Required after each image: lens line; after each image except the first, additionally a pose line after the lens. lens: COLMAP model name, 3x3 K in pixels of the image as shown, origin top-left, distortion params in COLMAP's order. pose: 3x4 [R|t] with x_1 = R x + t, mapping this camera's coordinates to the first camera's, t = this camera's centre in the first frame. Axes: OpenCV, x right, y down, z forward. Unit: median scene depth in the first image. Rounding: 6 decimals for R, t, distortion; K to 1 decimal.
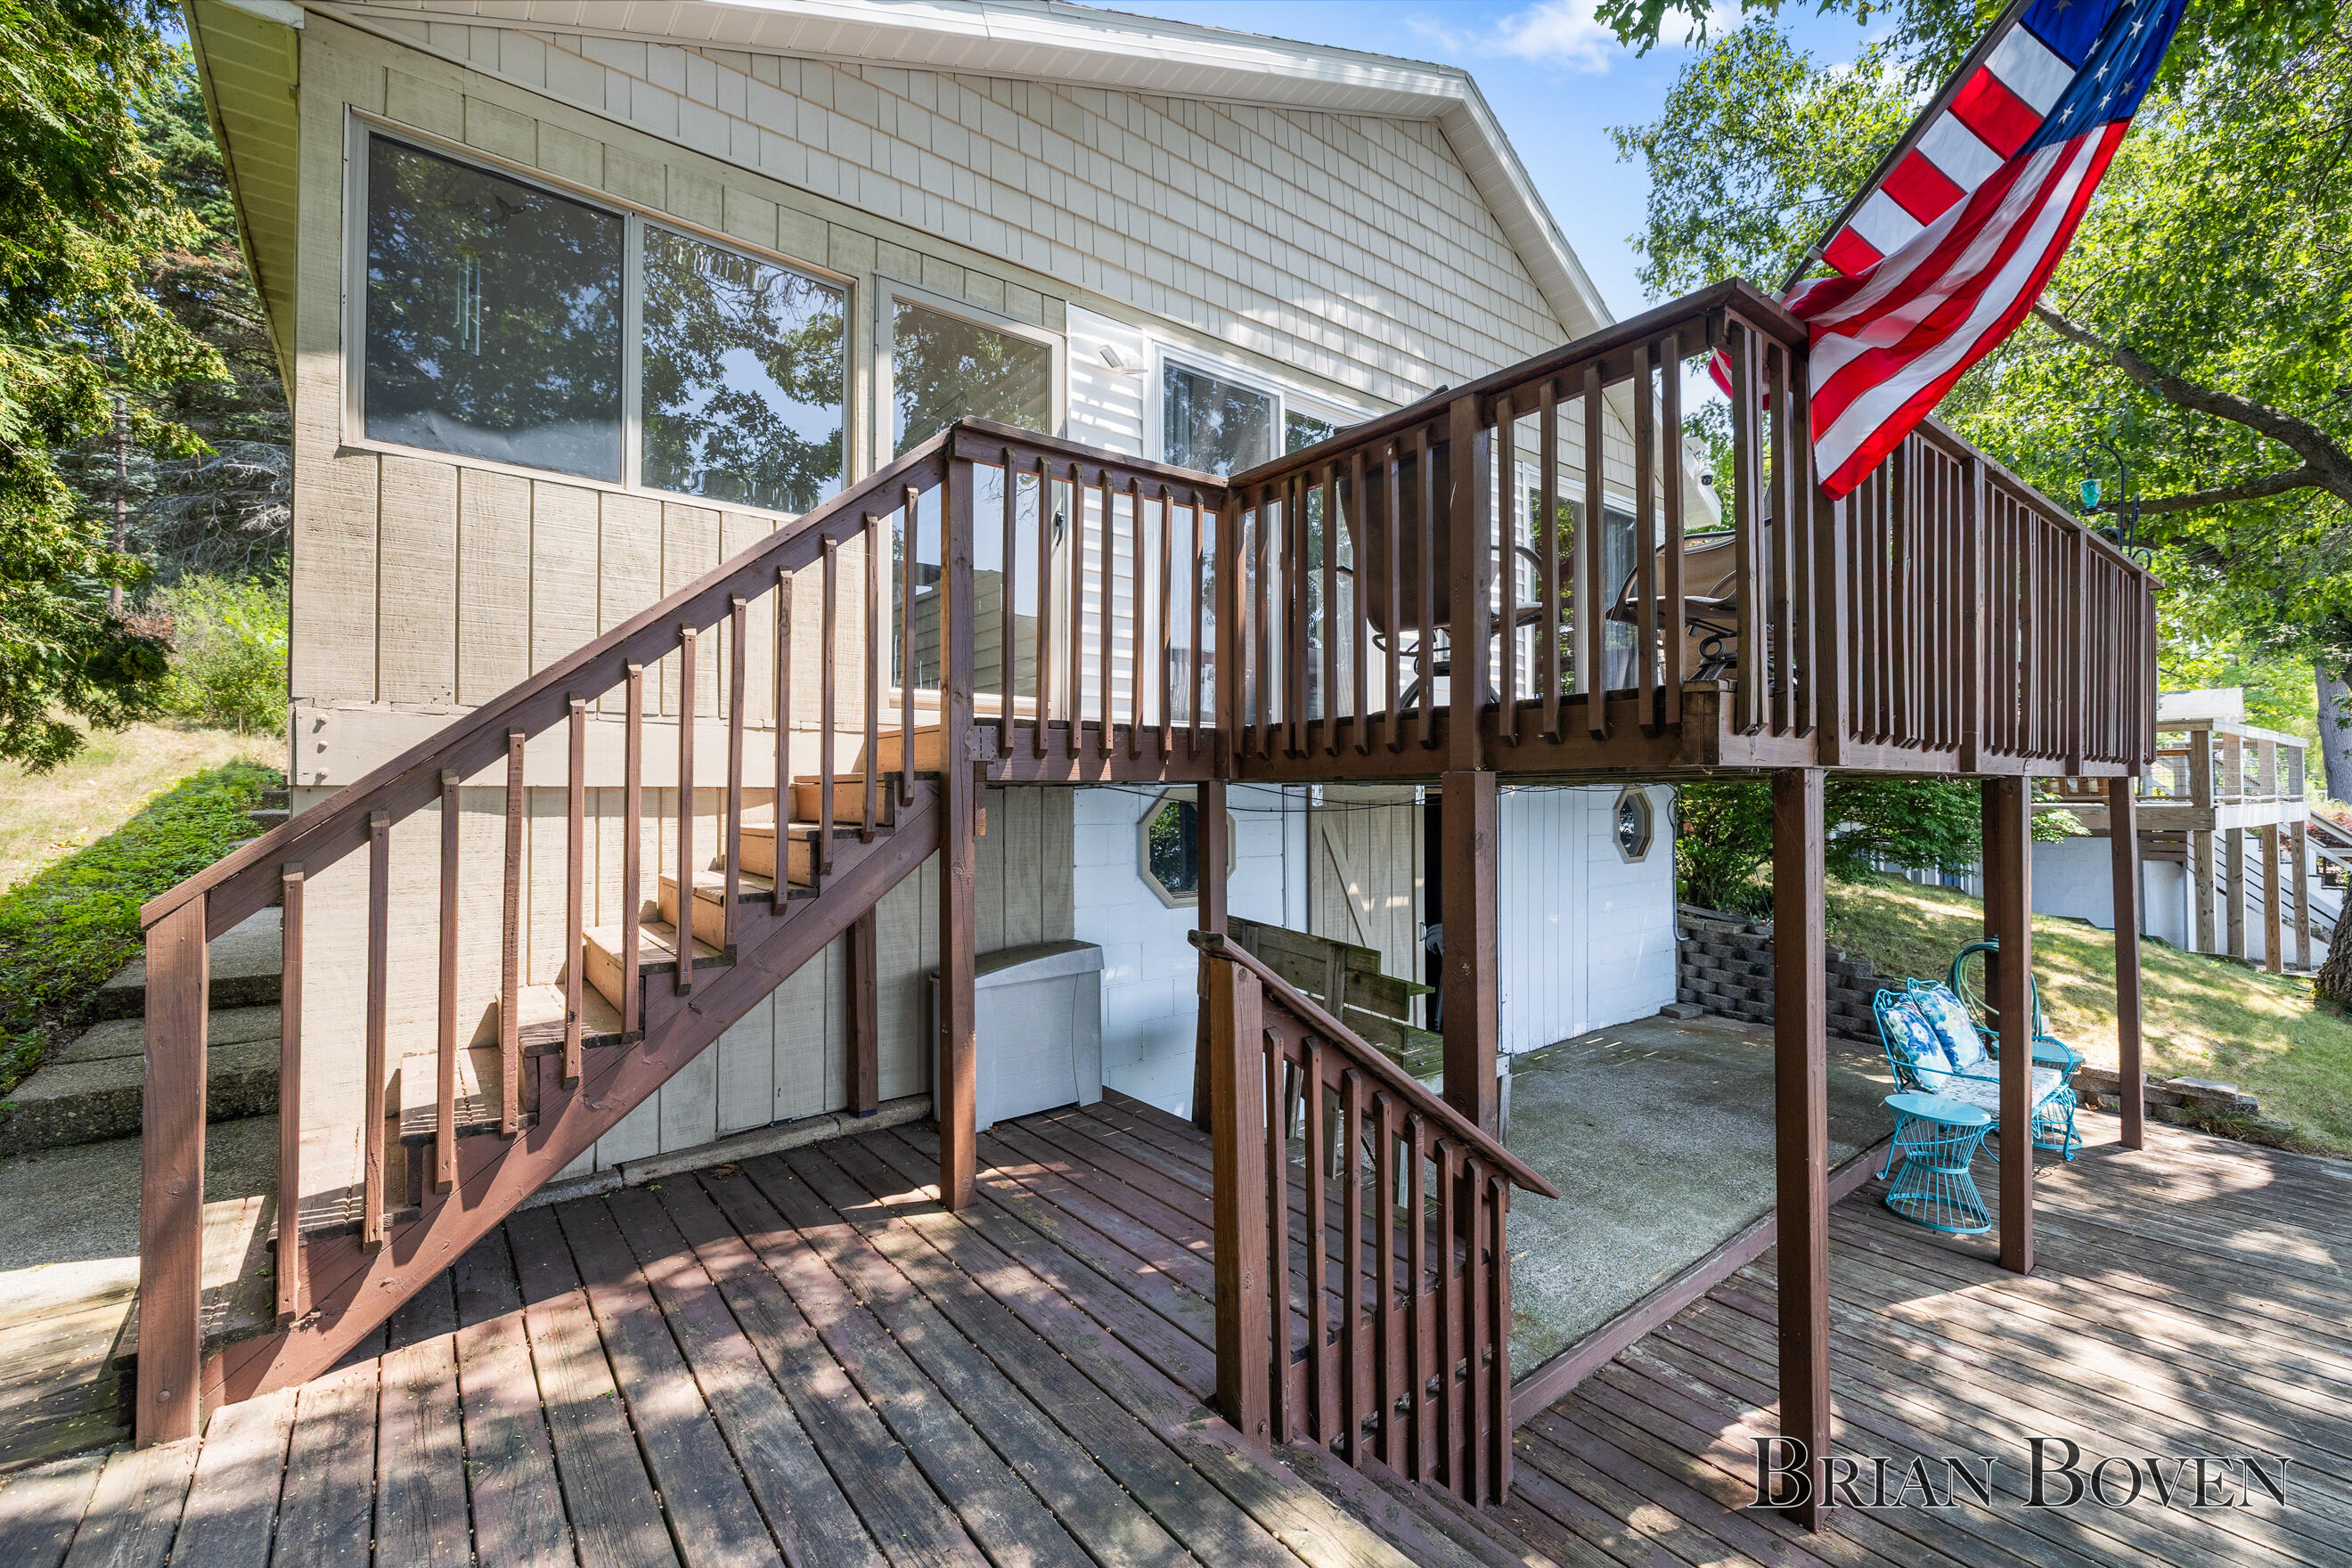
lens RADIAL K [[995.6, 0, 1174.6], [0, 995.6, 777.1], [0, 0, 1]] dist [-0.000700, 0.000179]
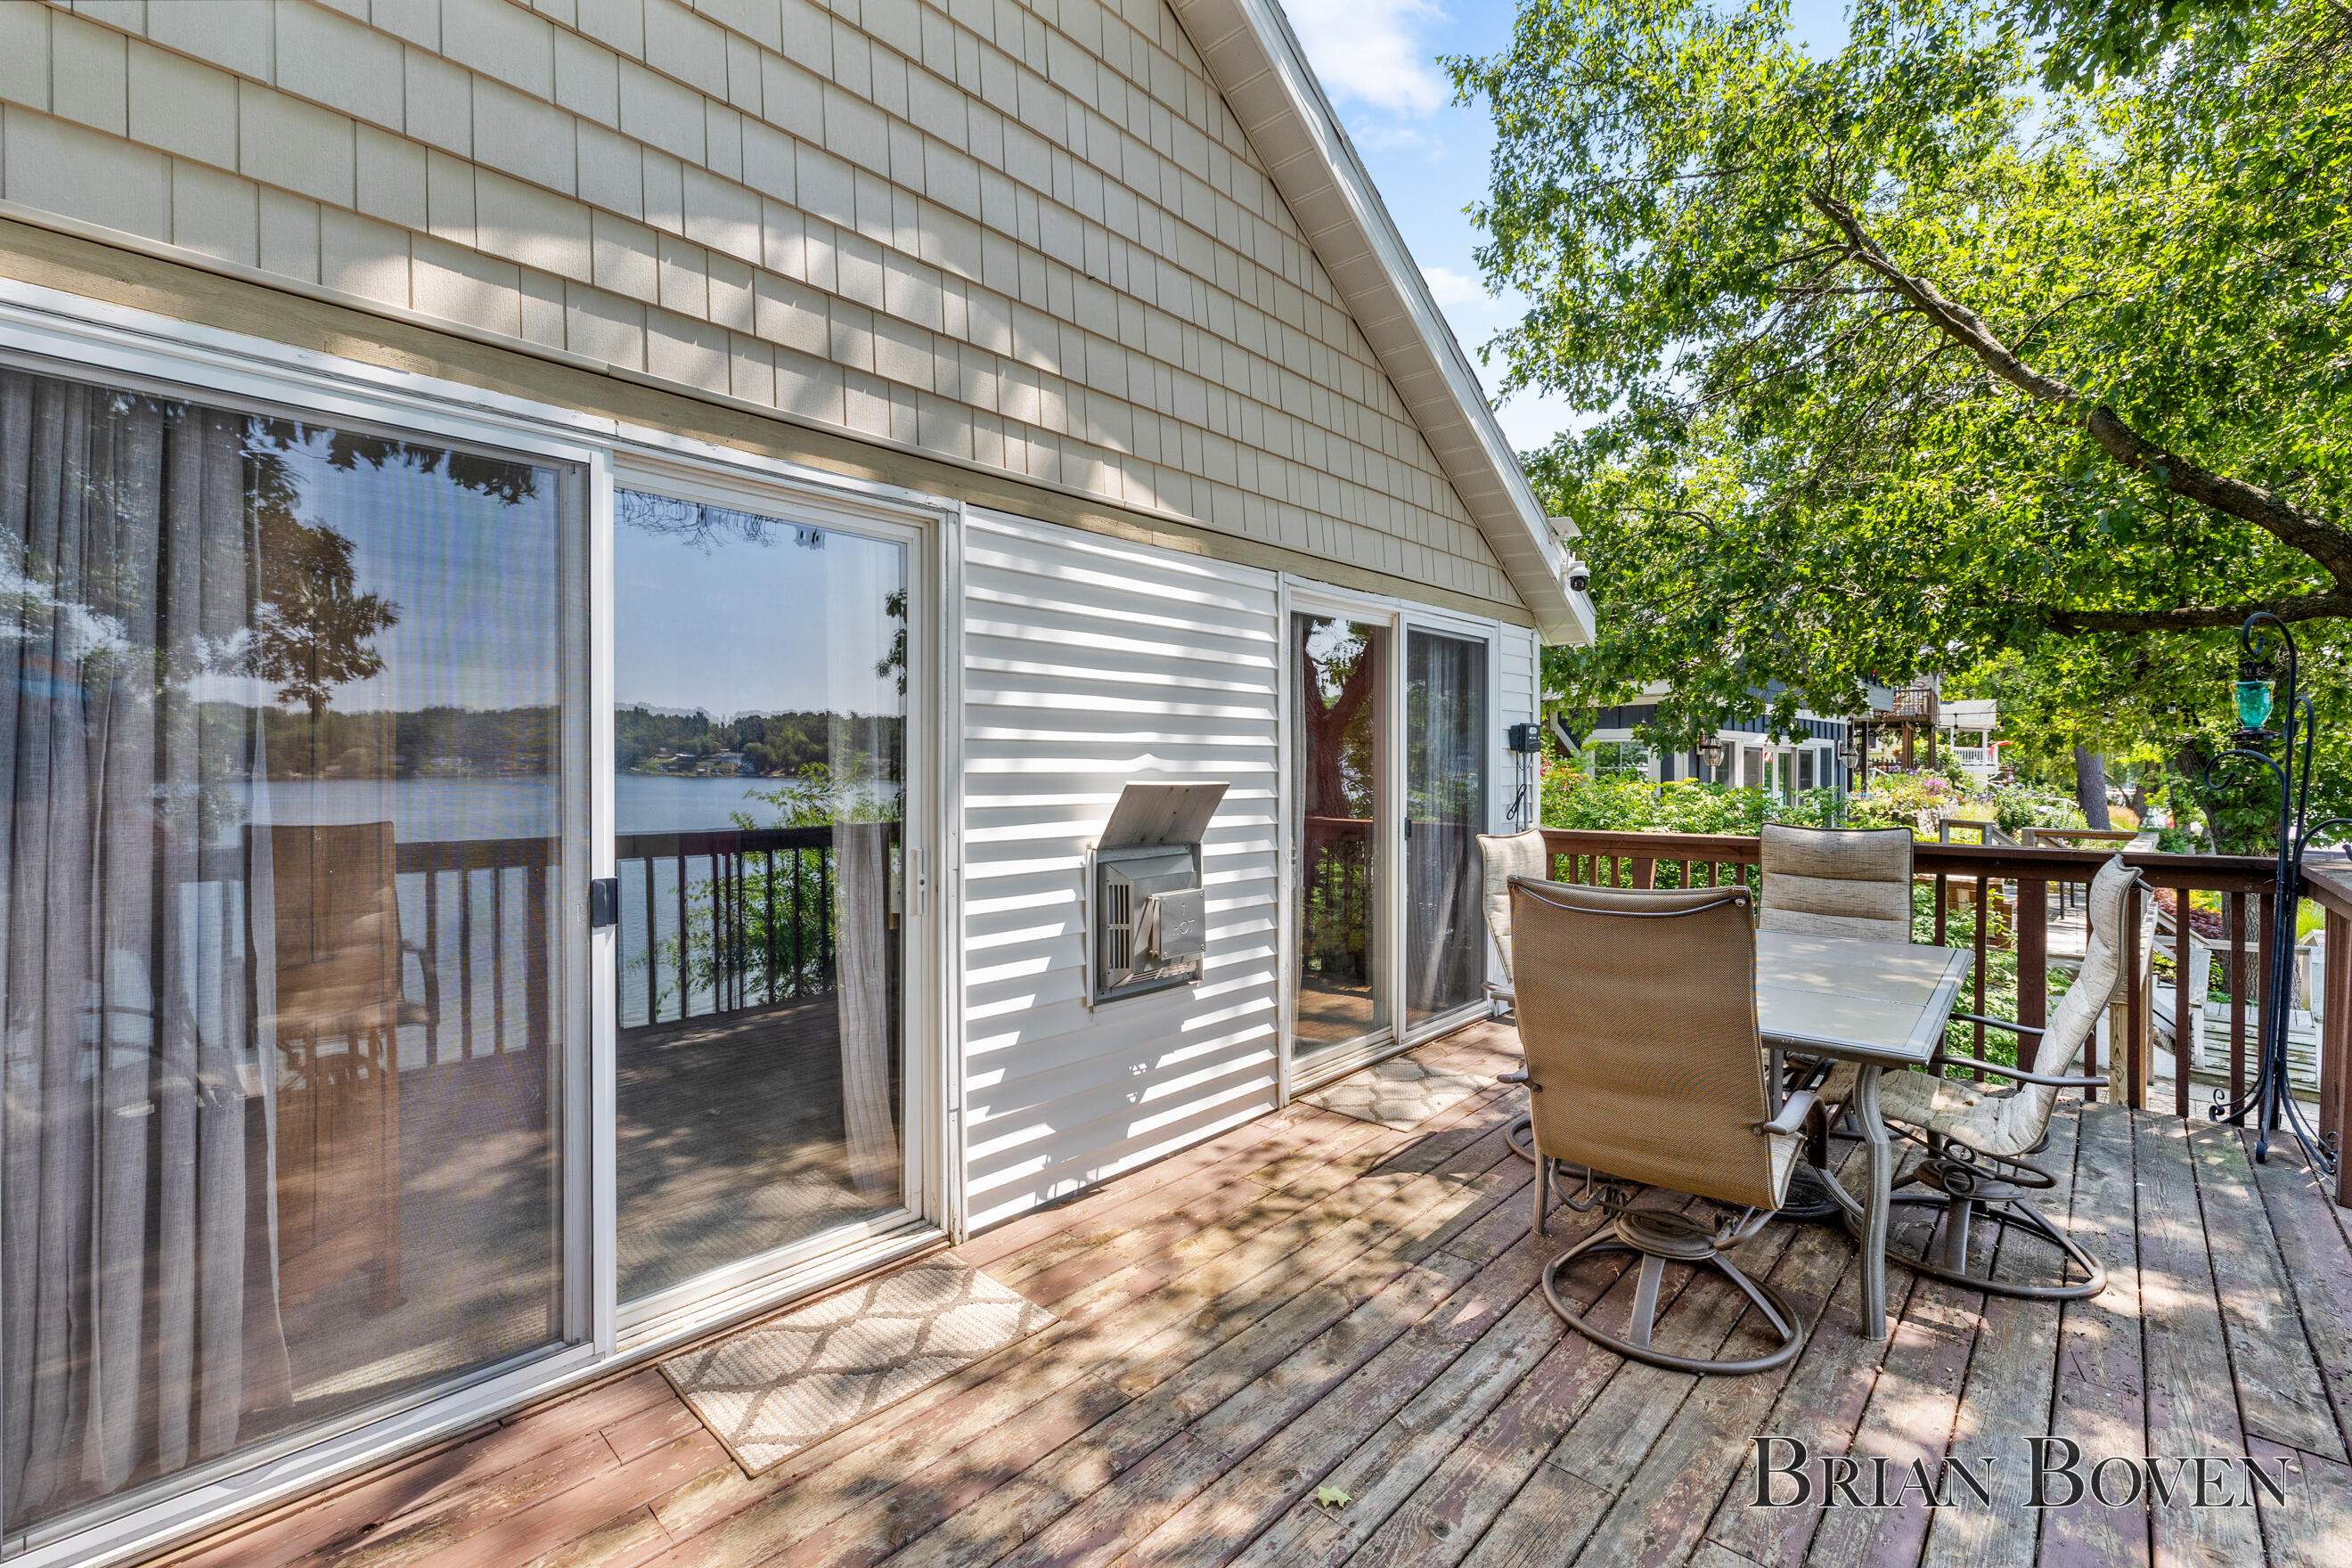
lens RADIAL K [[995.6, 0, 1175.2], [0, 995.6, 777.3], [0, 0, 1]] dist [-0.000700, 0.000179]
pose [[0.988305, 0.002292, 0.152470, 0.132096], [-0.006556, 0.999601, 0.027468, -0.137379], [-0.152346, -0.028146, 0.987926, 0.294047]]
